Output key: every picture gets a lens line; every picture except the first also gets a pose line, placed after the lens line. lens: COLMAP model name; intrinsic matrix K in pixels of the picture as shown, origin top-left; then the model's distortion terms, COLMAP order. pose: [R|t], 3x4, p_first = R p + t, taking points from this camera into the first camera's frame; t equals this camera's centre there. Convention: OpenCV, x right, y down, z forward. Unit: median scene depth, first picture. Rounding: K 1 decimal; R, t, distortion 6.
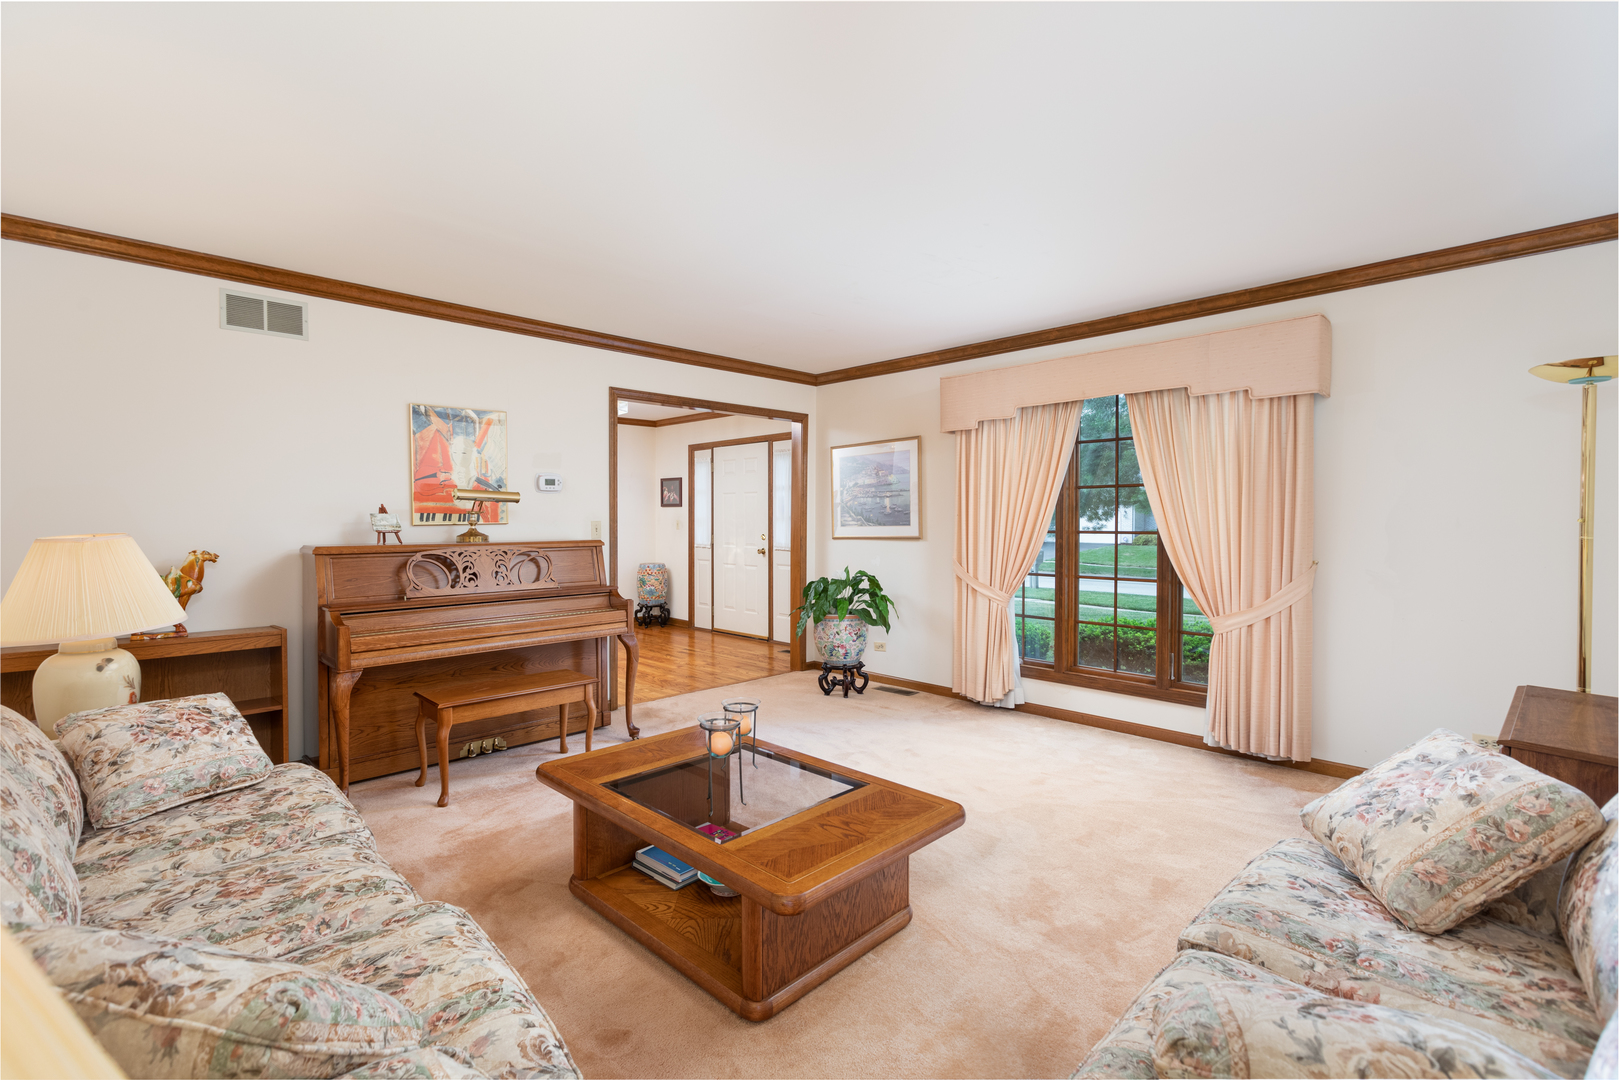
lens RADIAL K [[731.5, 0, 801.6], [0, 731.5, 533.6], [0, 0, 1]] dist [0.000817, 0.000888]
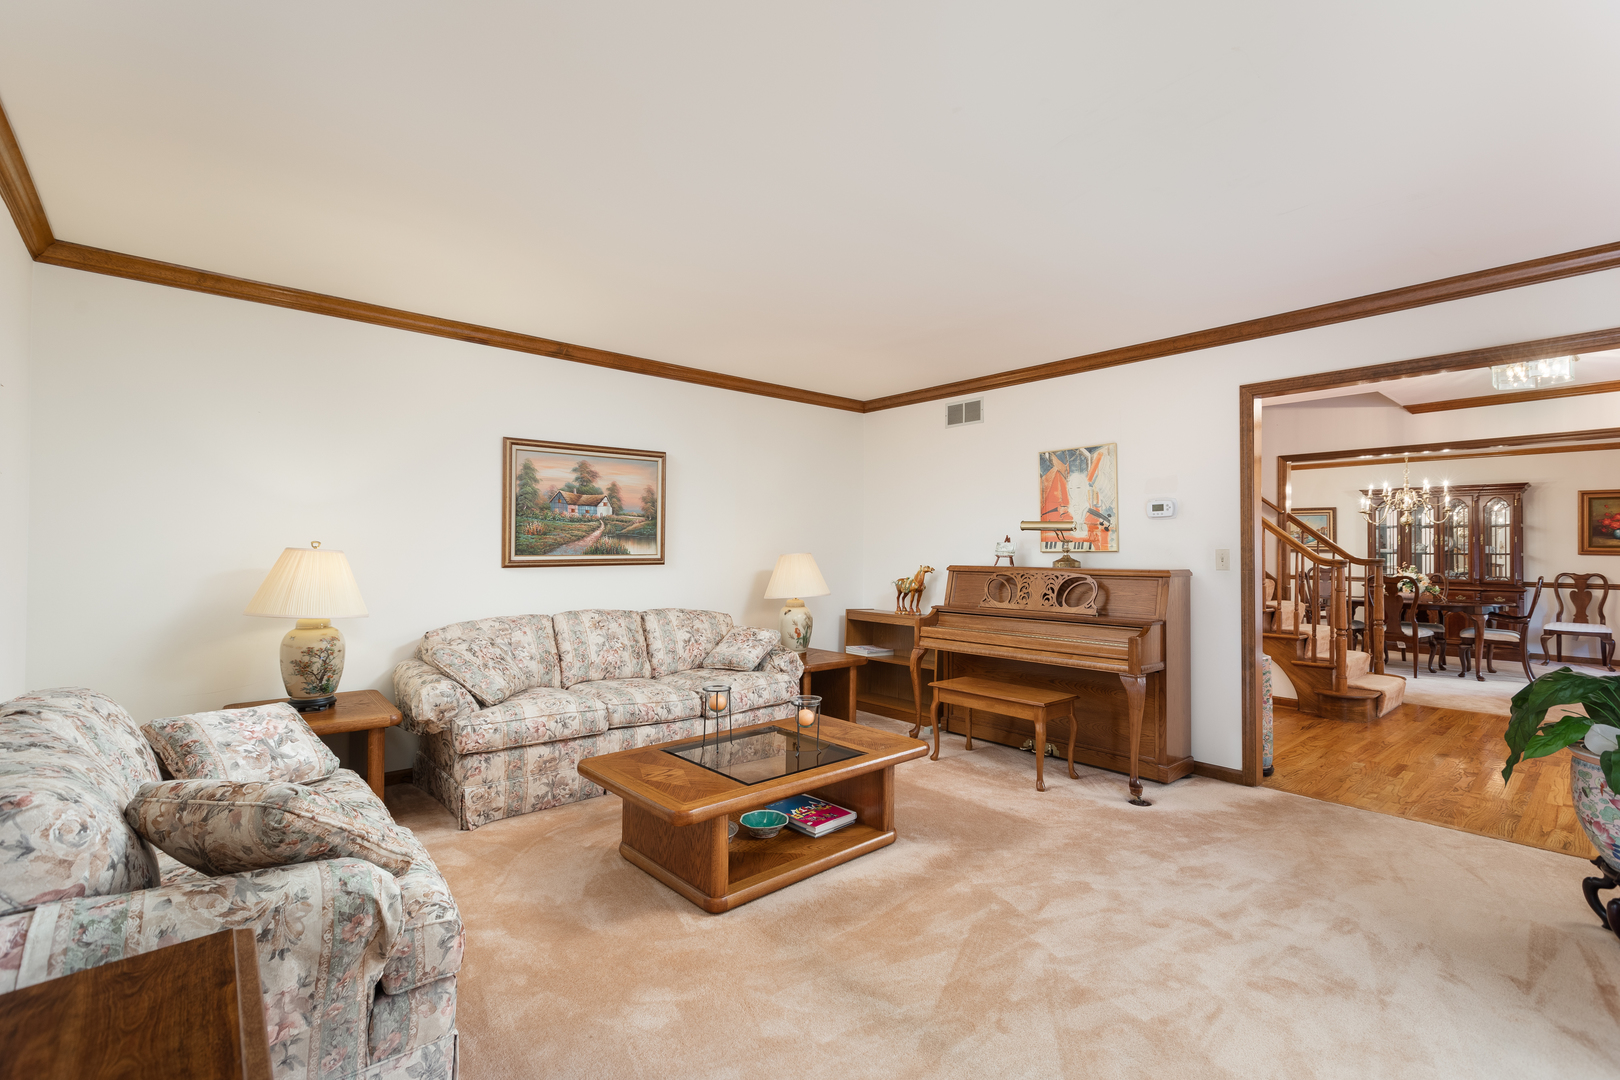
lens RADIAL K [[731.9, 0, 803.5], [0, 731.9, 535.9], [0, 0, 1]] dist [0.000817, 0.000888]
pose [[-0.078788, -0.014179, -0.996791, 0.675900], [-0.025821, 0.999592, -0.012178, -0.012227], [0.996557, 0.024779, -0.079122, 0.663746]]
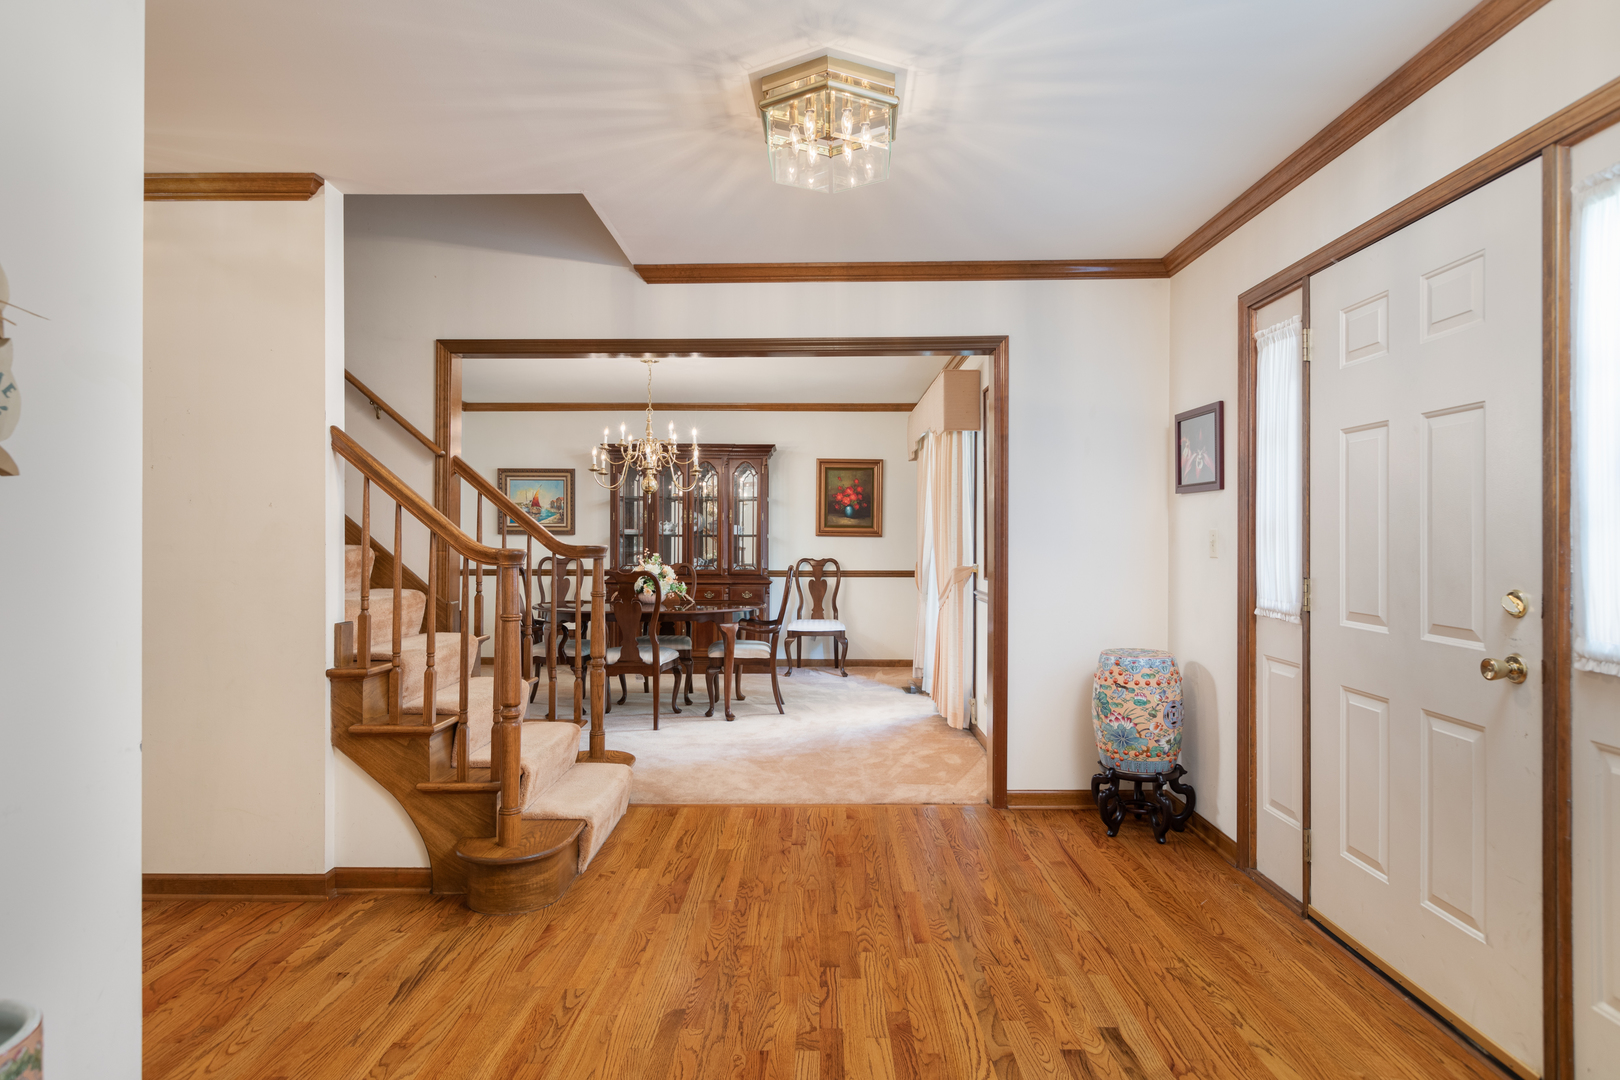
lens RADIAL K [[882.4, 0, 810.5], [0, 882.4, 542.3], [0, 0, 1]] dist [0.000041, 0.000466]
pose [[0.692861, 0.010854, -0.720989, -0.011211], [-0.018930, 0.999816, -0.003140, -0.018661], [0.720823, 0.015824, 0.692939, 1.189143]]
